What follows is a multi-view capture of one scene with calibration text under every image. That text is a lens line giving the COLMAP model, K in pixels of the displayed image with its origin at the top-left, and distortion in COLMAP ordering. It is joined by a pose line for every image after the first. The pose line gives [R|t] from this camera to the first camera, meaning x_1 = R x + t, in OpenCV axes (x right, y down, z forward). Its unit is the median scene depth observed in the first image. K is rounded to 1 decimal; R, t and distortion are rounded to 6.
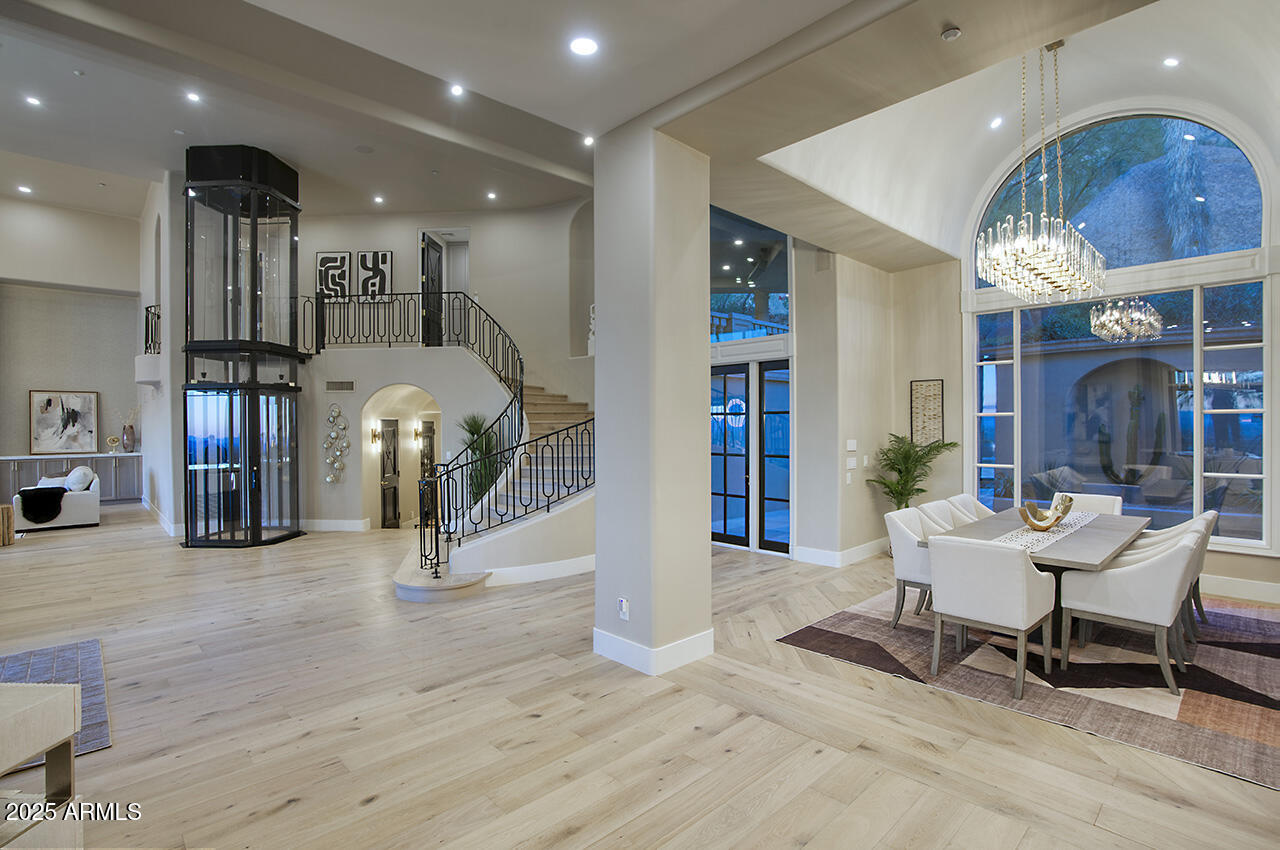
lens RADIAL K [[606.3, 0, 640.0], [0, 606.3, 425.0], [0, 0, 1]] dist [-0.000037, 0.000022]
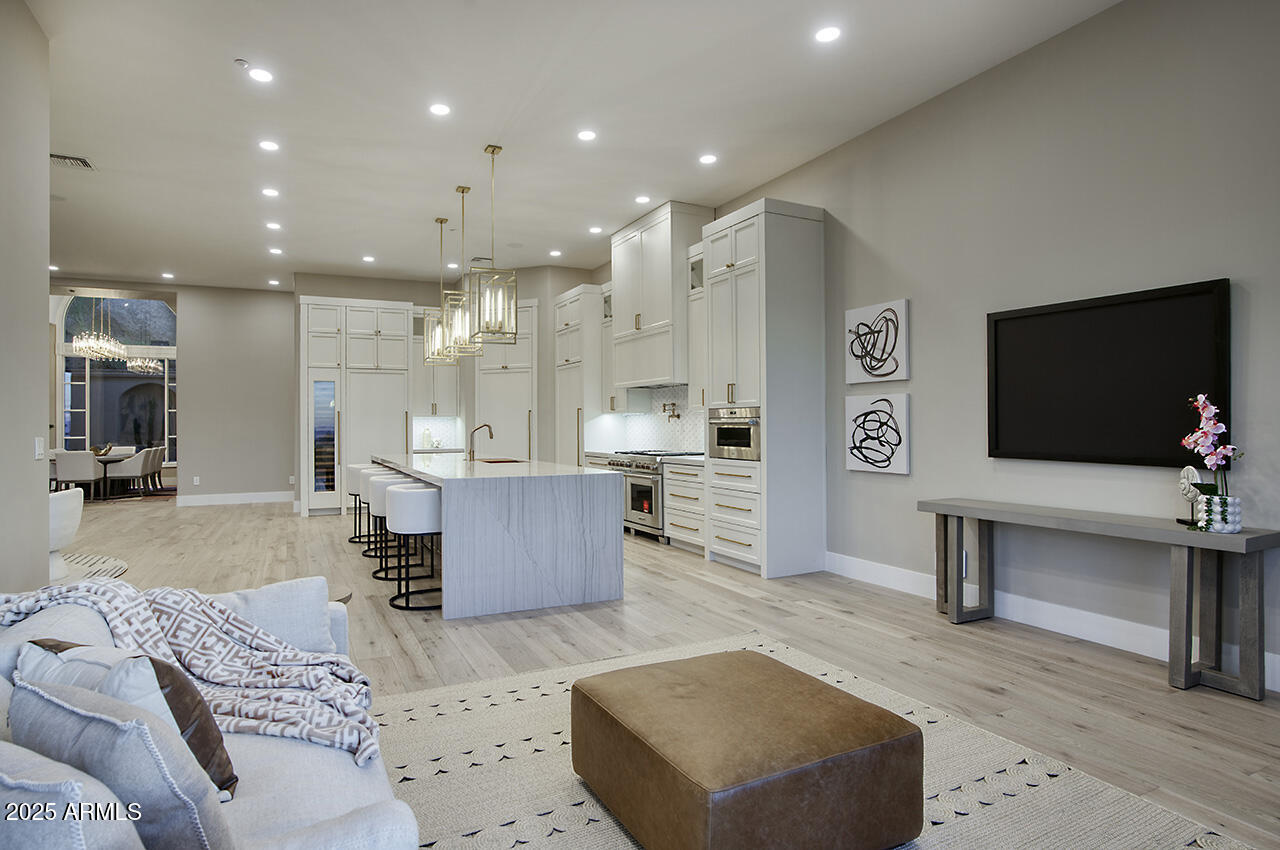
lens RADIAL K [[692.3, 0, 640.0], [0, 692.3, 425.0], [0, 0, 1]] dist [-0.003185, -0.000435]
pose [[0.324300, 0.010265, 0.945899, -0.823570], [0.007480, 0.999882, -0.013416, 0.068534], [-0.945925, 0.011426, 0.324185, -1.276615]]
